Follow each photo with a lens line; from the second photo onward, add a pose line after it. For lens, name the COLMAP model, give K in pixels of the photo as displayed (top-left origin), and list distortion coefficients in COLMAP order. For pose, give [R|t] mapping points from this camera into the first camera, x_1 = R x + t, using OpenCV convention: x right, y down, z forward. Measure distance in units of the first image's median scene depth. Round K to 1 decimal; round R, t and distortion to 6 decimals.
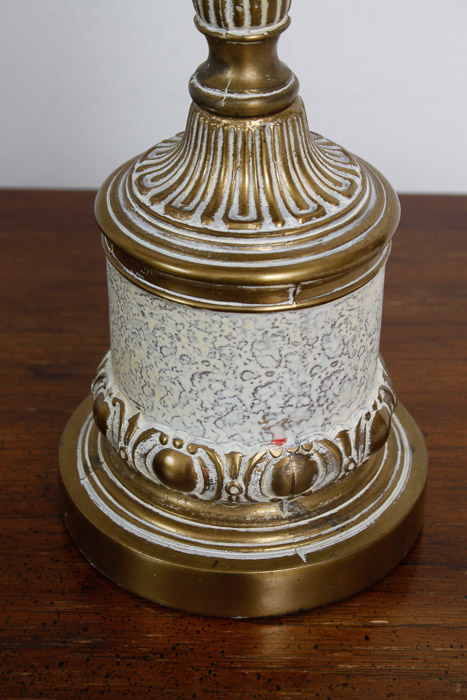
lens RADIAL K [[1591.8, 0, 233.5], [0, 1591.8, 350.4], [0, 0, 1]] dist [0.133996, 0.000000]
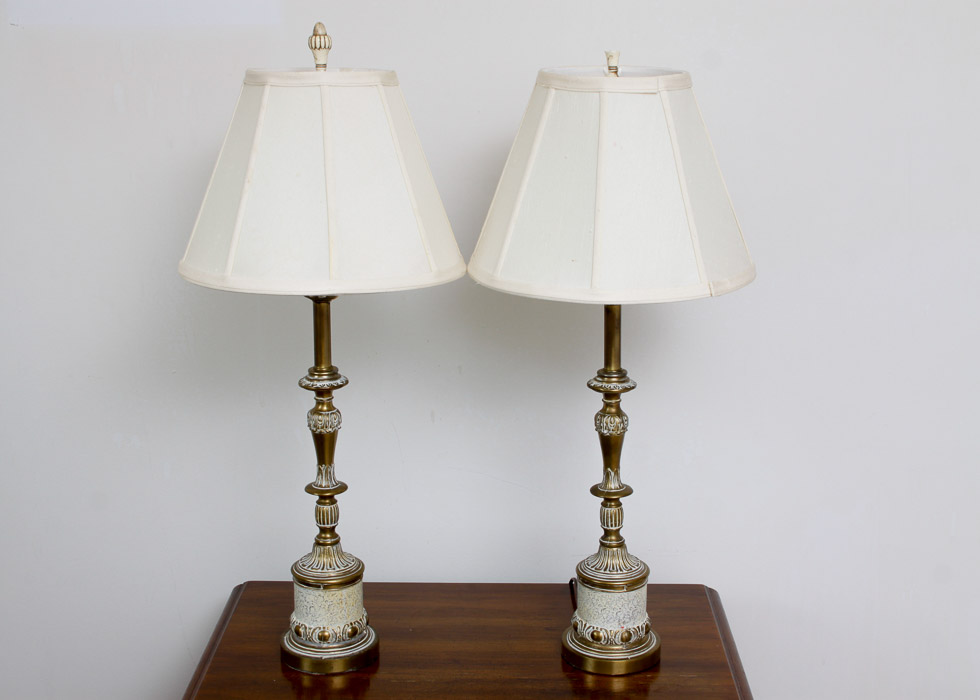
lens RADIAL K [[1434.8, 0, 487.7], [0, 1434.8, 350.4], [0, 0, 1]] dist [0.031013, 0.000000]
pose [[0.999673, -0.007007, -0.024601, -0.222223], [-0.001493, 0.944124, -0.329587, 0.604915], [0.025535, 0.329516, 0.943805, -2.732276]]
